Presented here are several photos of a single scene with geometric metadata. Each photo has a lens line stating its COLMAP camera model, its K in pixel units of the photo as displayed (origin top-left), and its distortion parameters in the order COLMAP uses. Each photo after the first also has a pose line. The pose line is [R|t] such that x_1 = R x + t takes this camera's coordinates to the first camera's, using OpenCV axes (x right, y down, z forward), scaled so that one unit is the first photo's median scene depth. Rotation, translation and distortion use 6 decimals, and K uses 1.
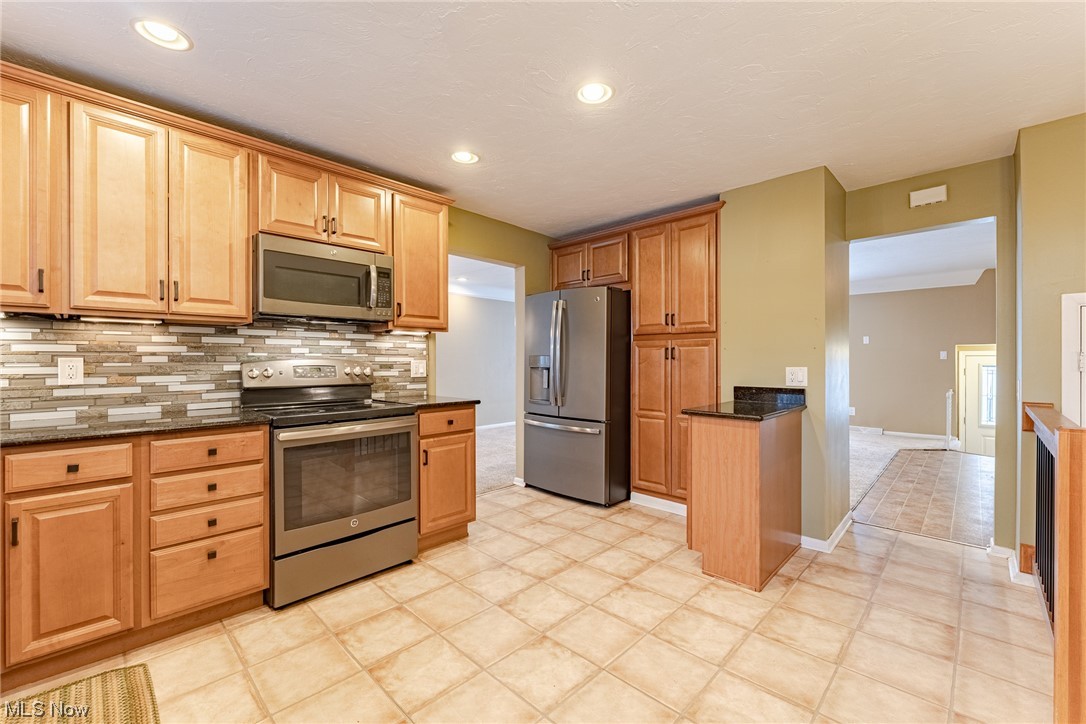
lens RADIAL K [[445.3, 0, 545.8], [0, 445.3, 361.6], [0, 0, 1]] dist [-0.003728, -0.000322]
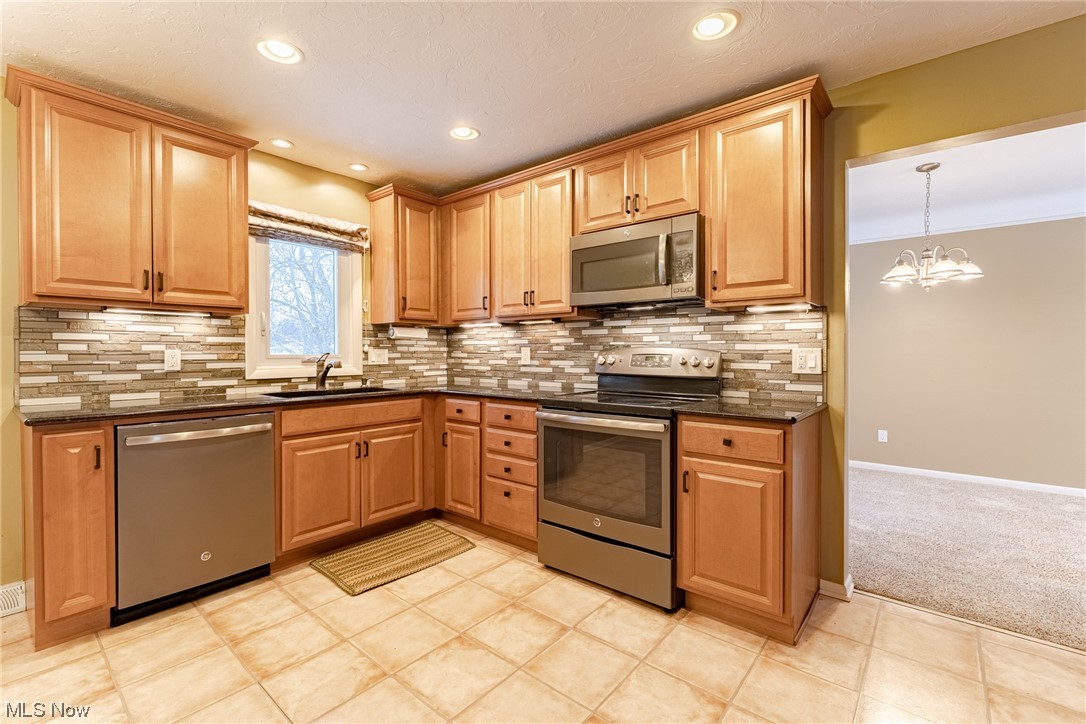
lens RADIAL K [[471.3, 0, 545.9], [0, 471.3, 357.0], [0, 0, 1]] dist [0.001587, -0.000847]
pose [[0.078397, 0.011515, -0.996856, 0.501046], [-0.002954, 0.999932, 0.011318, 0.004725], [0.996918, 0.002057, 0.078426, 0.751712]]
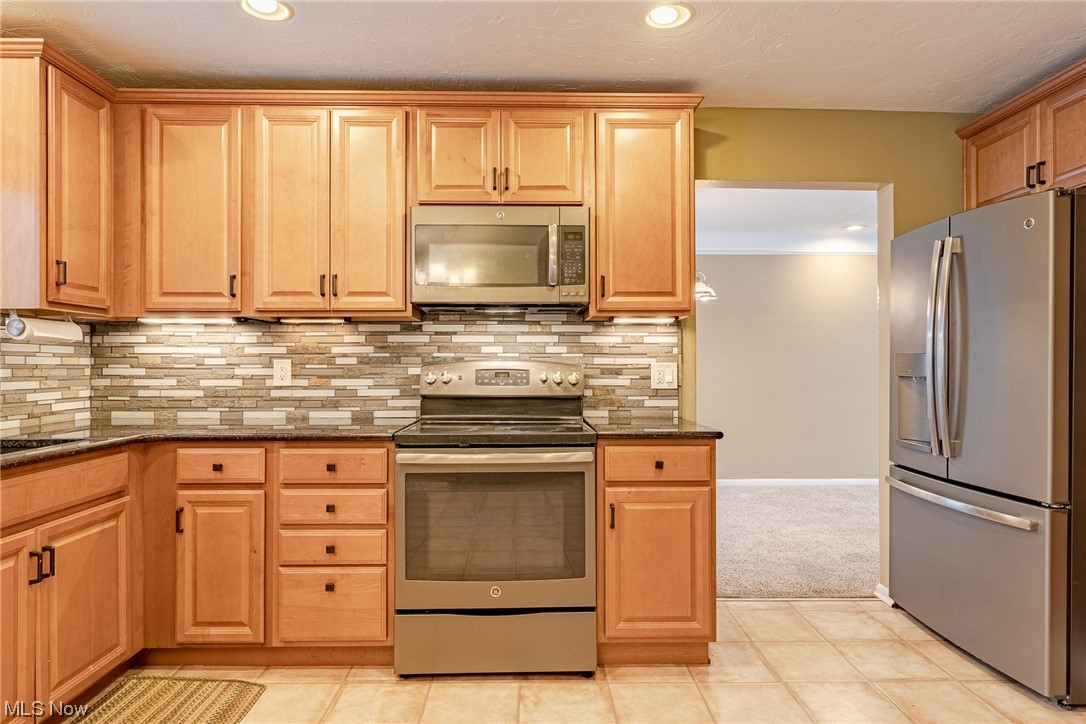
lens RADIAL K [[628.5, 0, 541.3], [0, 628.5, 361.4], [0, 0, 1]] dist [0.006789, -0.006085]
pose [[0.708901, -0.002017, -0.705305, 0.301983], [-0.003365, 0.999975, -0.006242, 0.002367], [0.705299, 0.006798, 0.708877, 0.313342]]
